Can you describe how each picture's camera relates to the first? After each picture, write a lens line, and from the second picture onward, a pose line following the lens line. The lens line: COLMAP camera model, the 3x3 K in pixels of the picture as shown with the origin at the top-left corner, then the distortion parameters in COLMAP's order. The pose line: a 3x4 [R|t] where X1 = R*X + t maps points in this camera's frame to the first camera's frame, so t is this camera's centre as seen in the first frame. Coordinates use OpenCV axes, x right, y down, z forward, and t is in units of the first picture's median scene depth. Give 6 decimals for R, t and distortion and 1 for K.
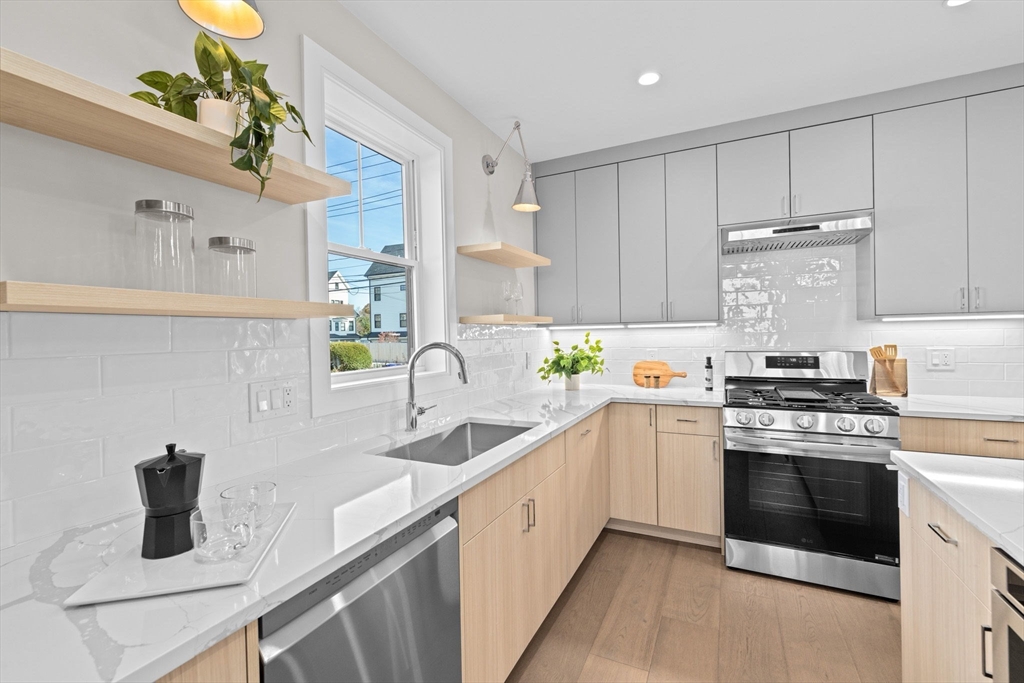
lens RADIAL K [[440.6, 0, 510.5], [0, 440.6, 336.4], [0, 0, 1]] dist [0.000773, 0.000854]
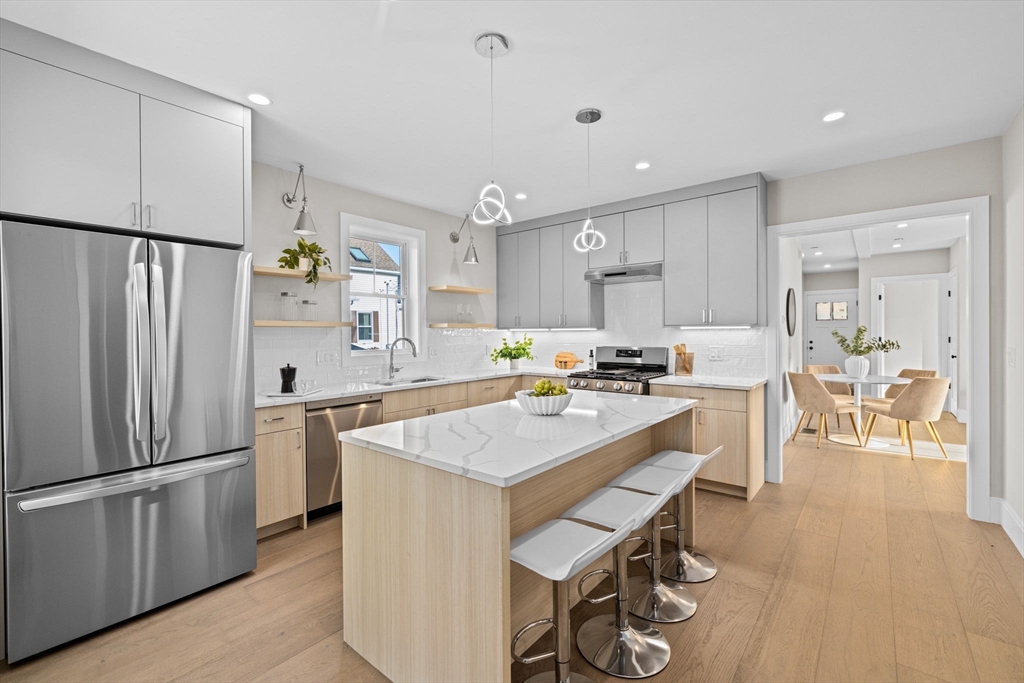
lens RADIAL K [[440.6, 0, 511.5], [0, 440.6, 336.7], [0, 0, 1]] dist [0.000773, 0.000854]
pose [[0.973619, 0.015911, -0.227623, 0.600998], [-0.014201, 0.999857, 0.009148, -0.011884], [0.227736, -0.005674, 0.973706, -0.689896]]
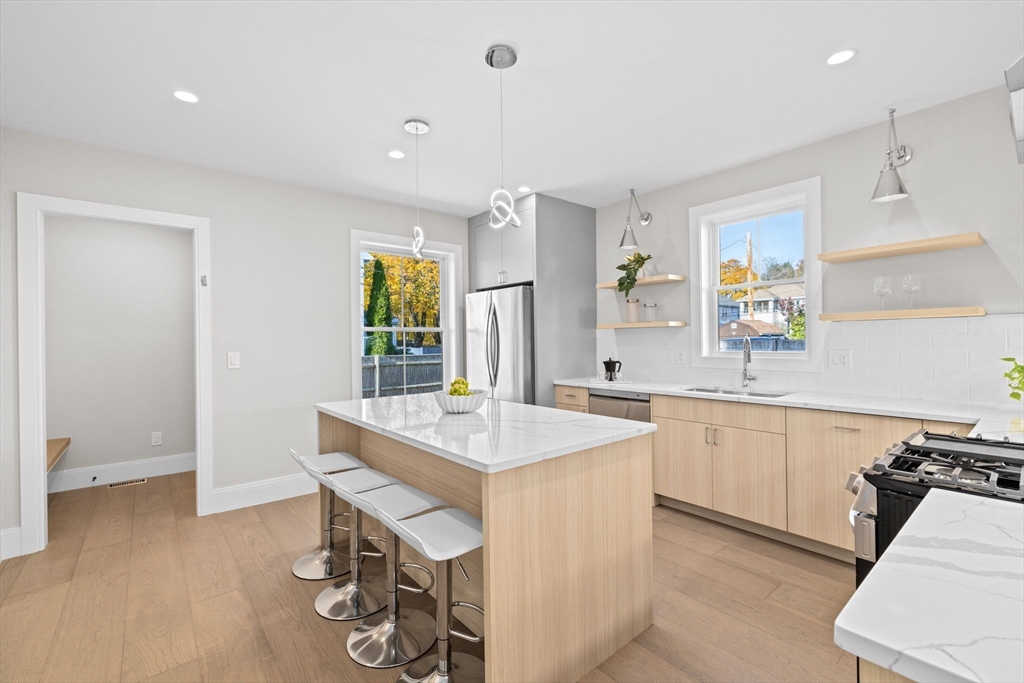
lens RADIAL K [[440.6, 0, 513.9], [0, 440.6, 340.1], [0, 0, 1]] dist [0.000773, 0.000854]
pose [[-0.399325, 0.020154, -0.916588, 1.240166], [0.013674, 0.999778, 0.016026, -0.008540], [0.916708, -0.006134, -0.399512, 0.628356]]
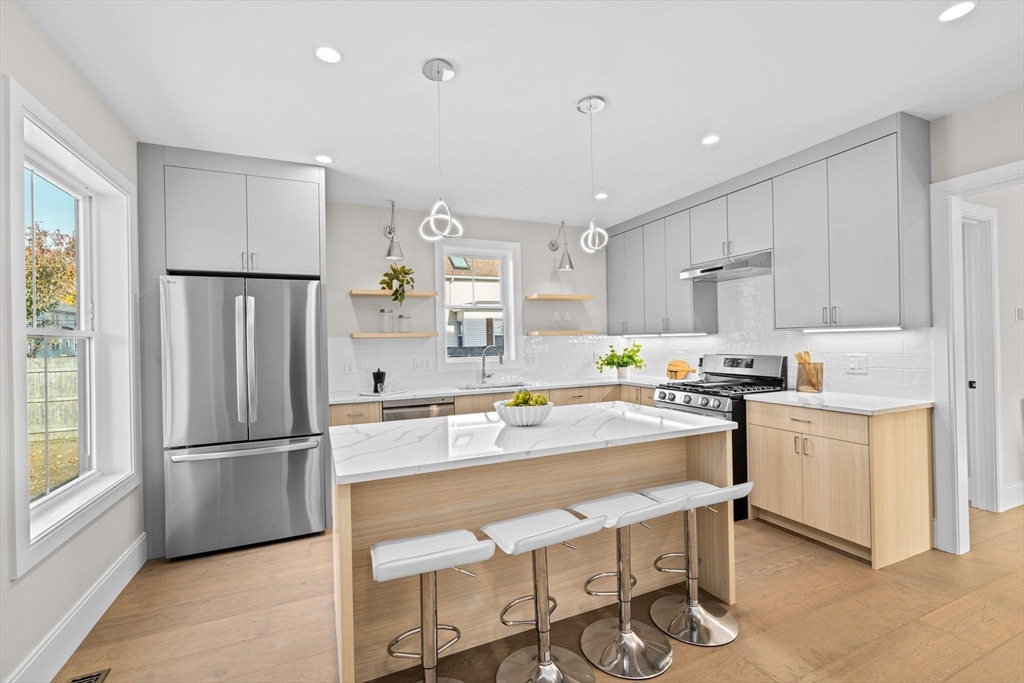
lens RADIAL K [[440.6, 0, 510.9], [0, 440.6, 342.0], [0, 0, 1]] dist [0.000773, 0.000854]
pose [[0.767103, 0.005954, -0.641496, 0.994145], [0.001528, 0.999937, 0.011108, -0.021690], [0.641522, -0.009502, 0.767046, -0.492884]]
